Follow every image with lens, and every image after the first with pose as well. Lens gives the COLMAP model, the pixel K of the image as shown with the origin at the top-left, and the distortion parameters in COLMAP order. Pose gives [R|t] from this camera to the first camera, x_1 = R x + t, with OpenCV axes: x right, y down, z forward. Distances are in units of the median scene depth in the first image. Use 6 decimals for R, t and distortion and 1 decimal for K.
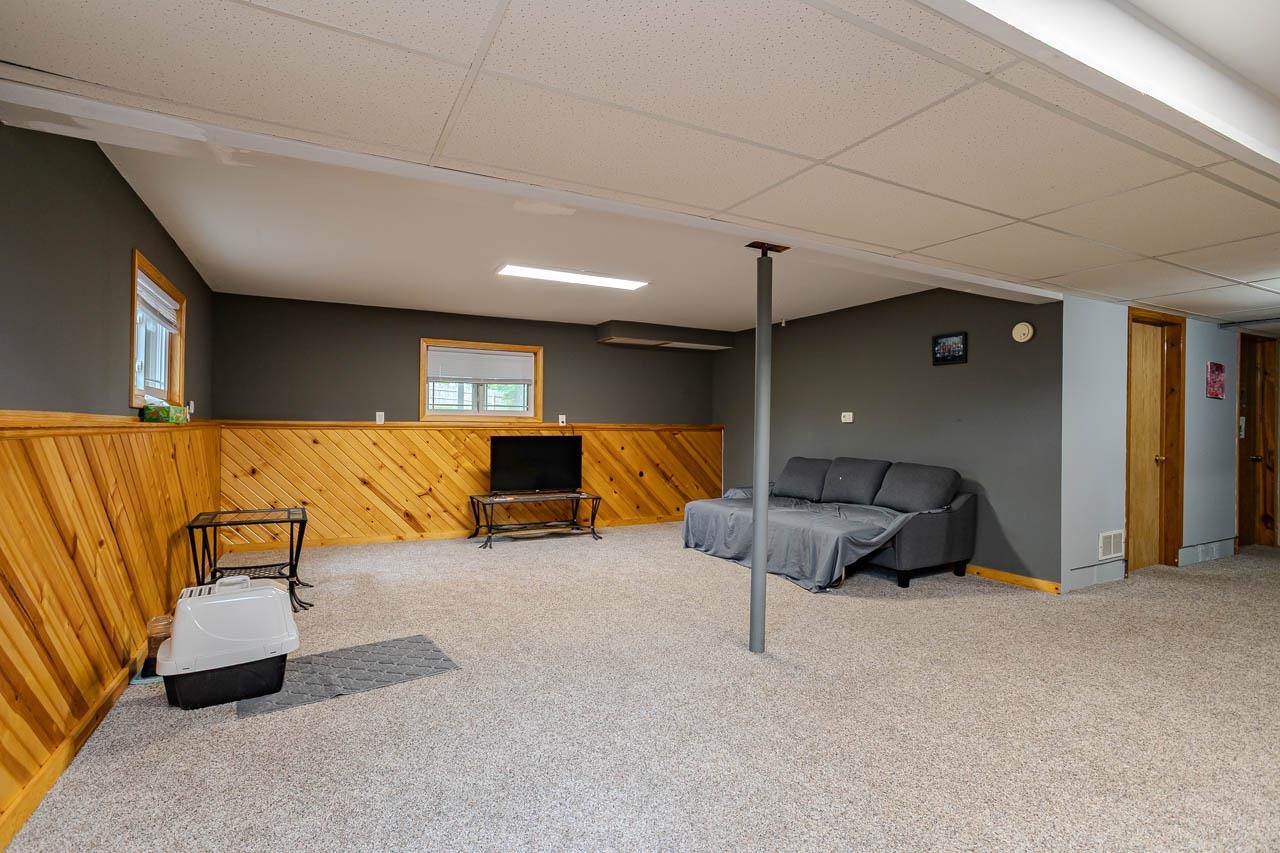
lens RADIAL K [[625.4, 0, 633.0], [0, 625.4, 427.0], [0, 0, 1]] dist [-0.046173, 0.027695]
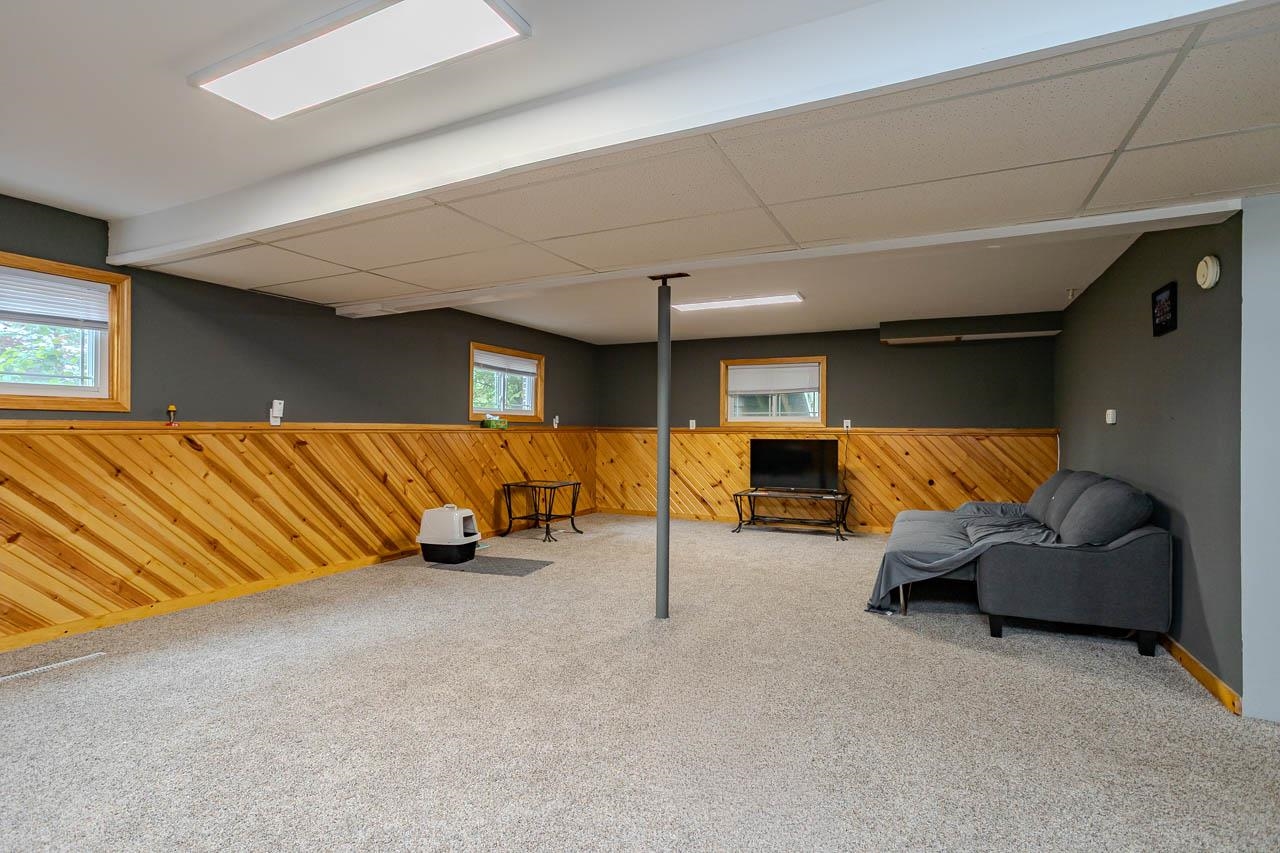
lens RADIAL K [[625.4, 0, 633.0], [0, 625.4, 427.0], [0, 0, 1]] dist [-0.046173, 0.027695]
pose [[0.576215, -0.008448, -0.817254, 0.650427], [-0.001829, 0.999931, -0.011626, 0.006519], [0.817296, 0.008194, 0.576160, 0.149002]]
